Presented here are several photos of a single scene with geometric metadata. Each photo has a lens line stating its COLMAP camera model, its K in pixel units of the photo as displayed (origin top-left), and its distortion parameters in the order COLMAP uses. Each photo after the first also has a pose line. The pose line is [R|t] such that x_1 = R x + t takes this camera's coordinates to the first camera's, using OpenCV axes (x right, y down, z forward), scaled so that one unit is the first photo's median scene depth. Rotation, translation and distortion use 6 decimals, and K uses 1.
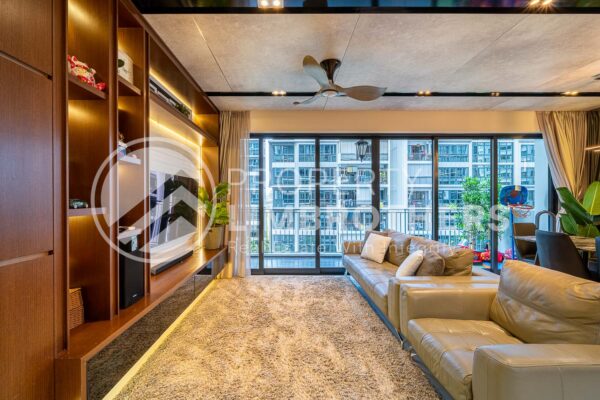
lens RADIAL K [[259.1, 0, 287.0], [0, 259.1, 198.5], [0, 0, 1]] dist [-0.008729, 0.001331]
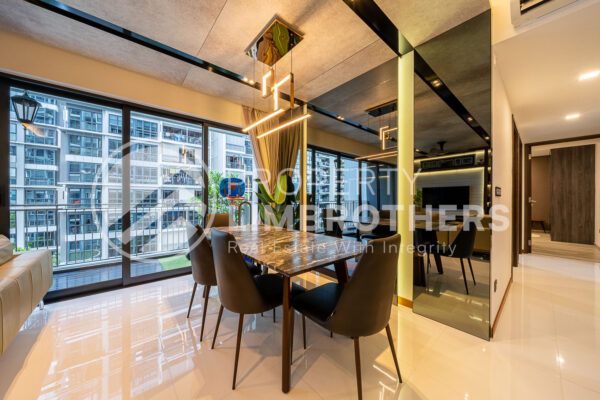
lens RADIAL K [[209.4, 0, 294.9], [0, 209.4, 200.3], [0, 0, 1]] dist [-0.006821, -0.000152]
pose [[0.761734, -0.003959, 0.647878, 0.645821], [0.001349, 0.999989, 0.004525, 0.043739], [-0.647888, -0.002573, 0.761731, 0.239010]]
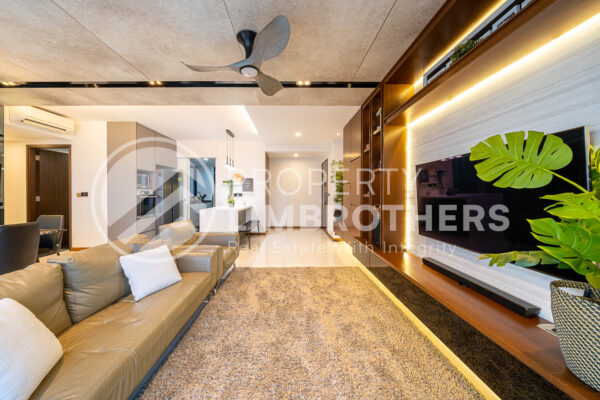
lens RADIAL K [[209.4, 0, 294.2], [0, 209.4, 195.6], [0, 0, 1]] dist [-0.006821, -0.000152]
pose [[-0.999772, -0.001849, -0.021276, 0.004382], [-0.002179, 0.999877, 0.015520, 0.006811], [0.021244, 0.015563, -0.999653, 1.214632]]
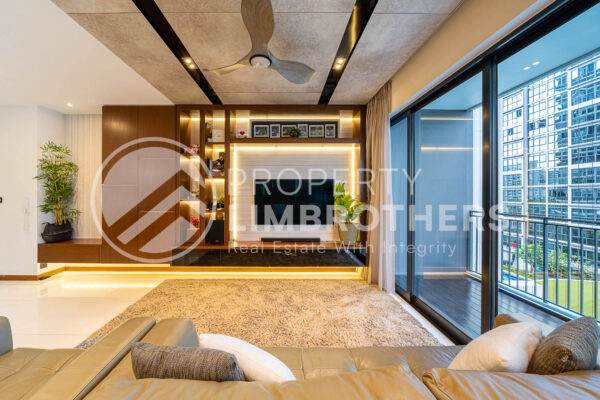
lens RADIAL K [[209.4, 0, 295.8], [0, 209.4, 195.2], [0, 0, 1]] dist [-0.006821, -0.000152]
pose [[0.014467, 0.002250, -0.999893, 0.552954], [-0.005576, 0.999982, 0.002169, -0.003953], [0.999880, 0.005544, 0.014479, 0.784610]]
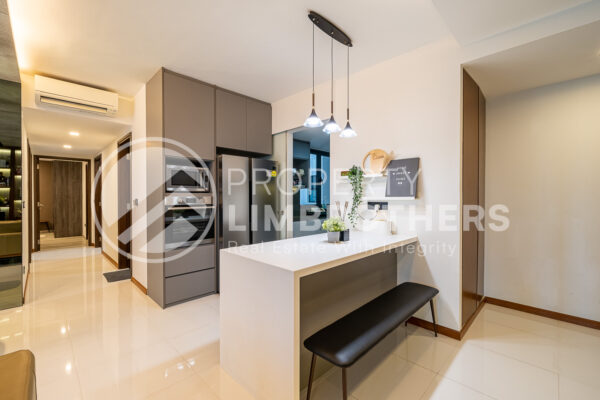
lens RADIAL K [[259.1, 0, 296.7], [0, 259.1, 198.8], [0, 0, 1]] dist [-0.008729, 0.001331]
pose [[-0.706652, -0.003333, 0.707554, 0.036060], [0.002067, 0.999975, 0.006776, 0.002678], [-0.707558, 0.006251, -0.706627, 0.266323]]
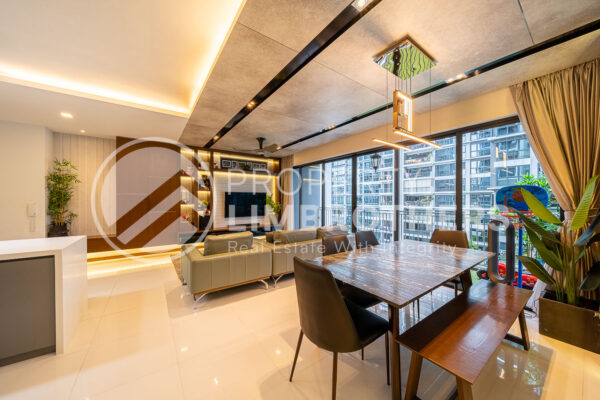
lens RADIAL K [[209.4, 0, 299.0], [0, 209.4, 200.5], [0, 0, 1]] dist [-0.006821, -0.000152]
pose [[0.588438, 0.002498, -0.808539, 1.228210], [-0.004910, 0.999988, -0.000484, -0.004906], [0.808528, 0.004254, 0.588443, 0.163174]]
